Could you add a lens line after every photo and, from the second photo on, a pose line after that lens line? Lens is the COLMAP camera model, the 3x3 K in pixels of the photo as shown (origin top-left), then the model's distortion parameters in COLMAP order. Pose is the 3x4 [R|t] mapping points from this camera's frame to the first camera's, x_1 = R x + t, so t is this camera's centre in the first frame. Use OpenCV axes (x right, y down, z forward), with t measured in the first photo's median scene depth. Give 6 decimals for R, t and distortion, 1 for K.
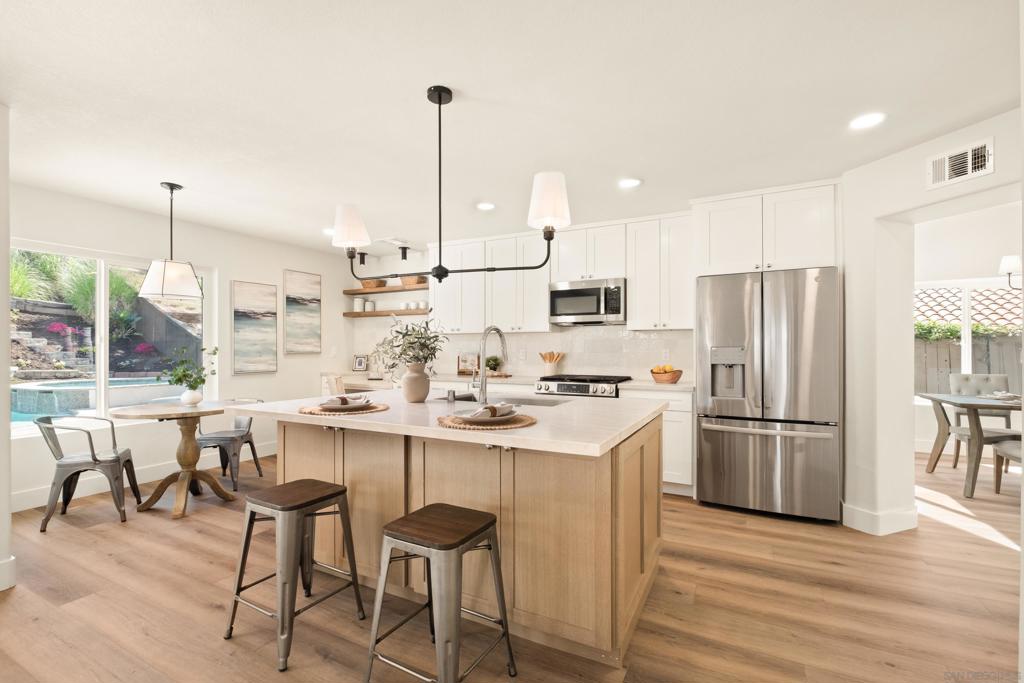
lens RADIAL K [[449.1, 0, 515.3], [0, 449.1, 343.8], [0, 0, 1]] dist [-0.000949, -0.000031]
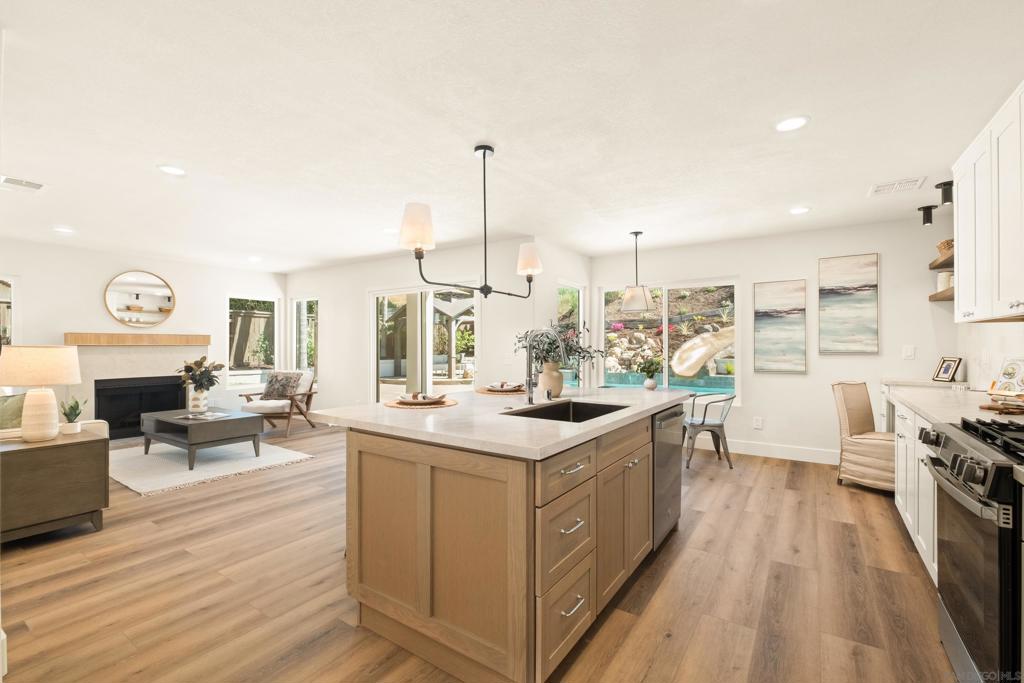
lens RADIAL K [[446.9, 0, 516.5], [0, 446.9, 342.5], [0, 0, 1]] dist [-0.001368, -0.000068]
pose [[-0.111682, -0.003864, -0.993736, 0.454721], [0.012757, 0.999904, -0.005322, -0.002159], [0.993662, -0.013271, -0.111622, 0.522073]]
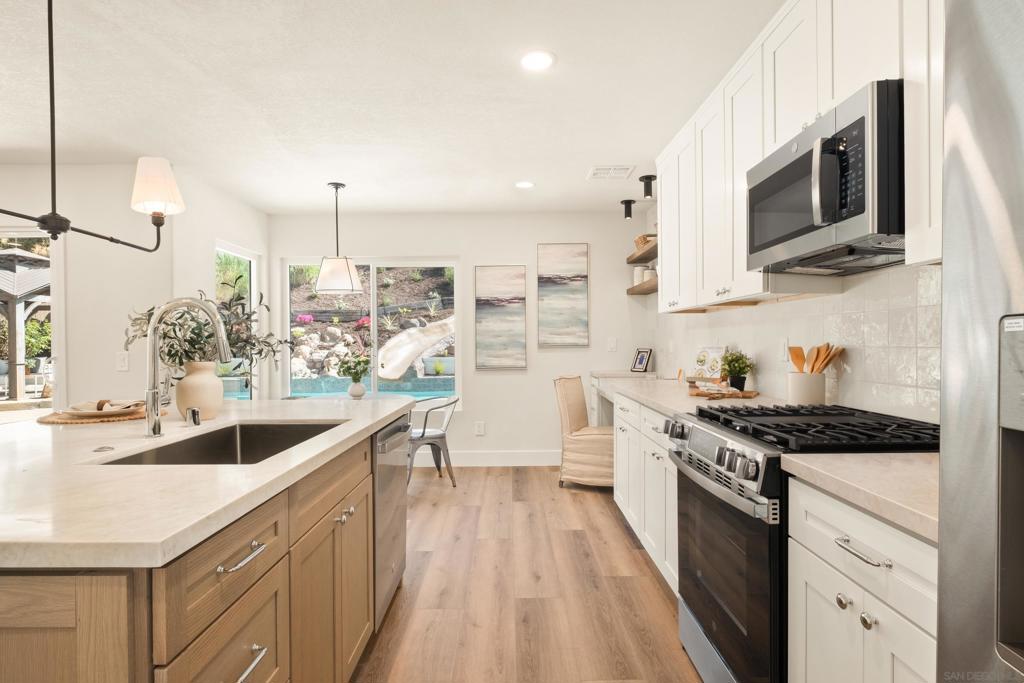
lens RADIAL K [[537.9, 0, 513.5], [0, 537.9, 343.6], [0, 0, 1]] dist [-0.005527, -0.001417]
pose [[0.464253, -0.000380, -0.885702, 0.352480], [0.017053, 0.999818, 0.008510, 0.007718], [0.885538, -0.019055, 0.464175, 0.523298]]
